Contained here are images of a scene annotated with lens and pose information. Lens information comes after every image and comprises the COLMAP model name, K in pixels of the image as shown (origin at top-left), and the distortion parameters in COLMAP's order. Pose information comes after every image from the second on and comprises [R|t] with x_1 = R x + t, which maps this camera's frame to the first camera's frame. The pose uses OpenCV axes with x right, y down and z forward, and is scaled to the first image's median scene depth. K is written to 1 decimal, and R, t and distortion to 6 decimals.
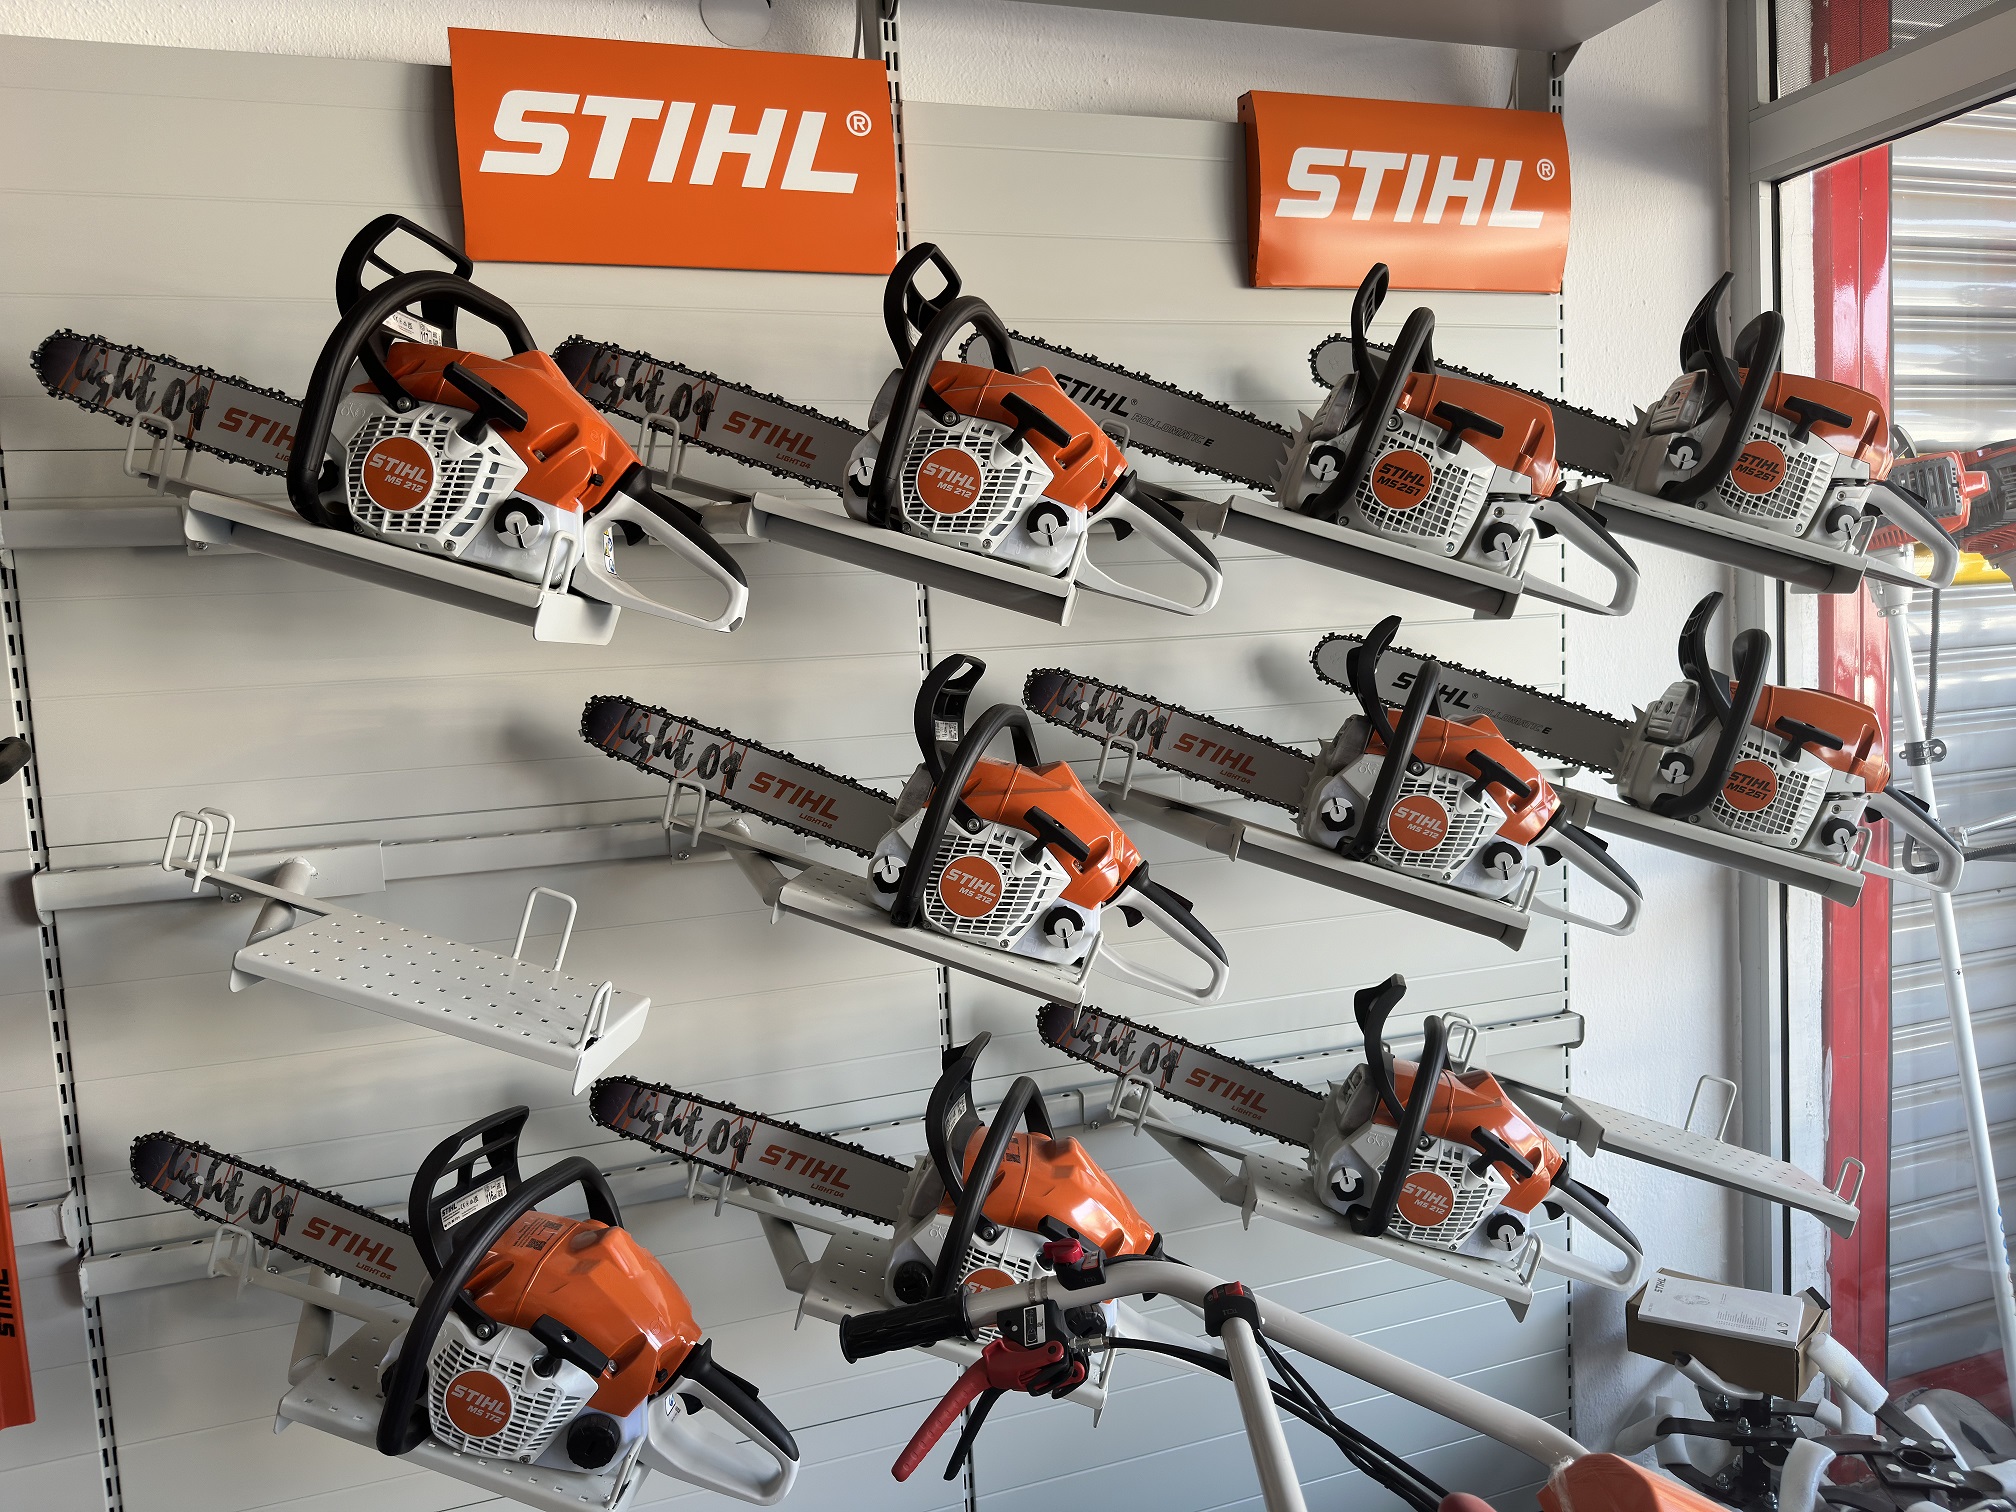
lens RADIAL K [[1402.7, 0, 1003.2], [0, 1402.7, 753.4], [0, 0, 1]] dist [0.084331, -0.160010]
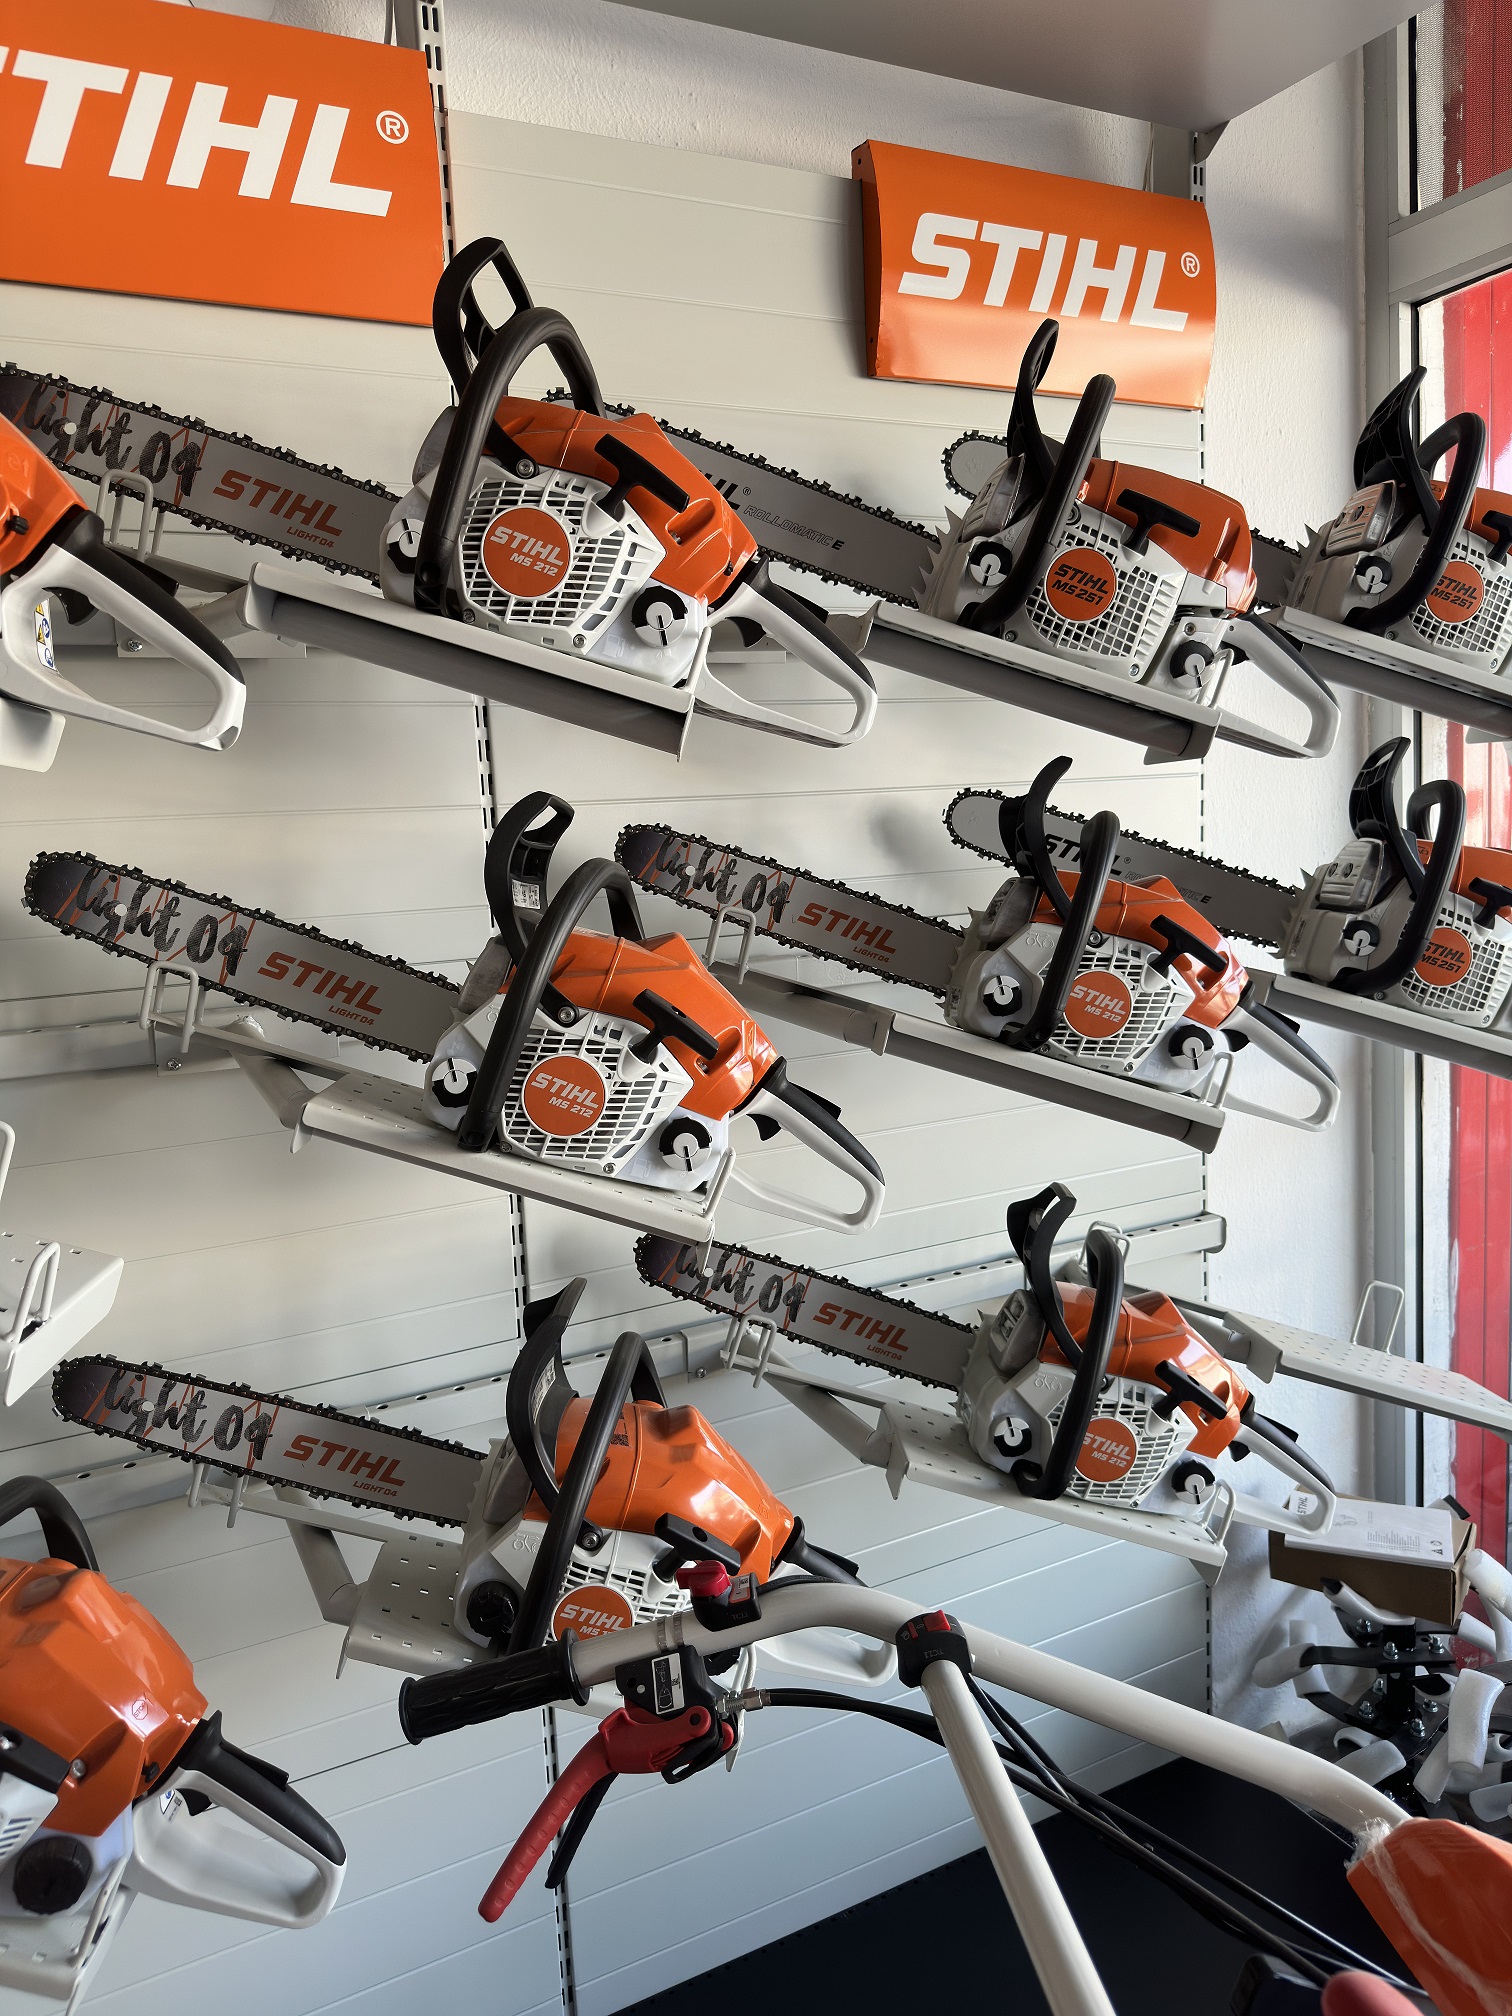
lens RADIAL K [[1422.6, 0, 754.8], [0, 1422.6, 985.7], [0, 0, 1]] dist [0.078910, -0.133781]
pose [[0.989874, -0.015709, 0.141078, -0.024886], [0.012561, 0.999652, 0.023177, 0.016059], [-0.141393, -0.021170, 0.989727, 0.192023]]
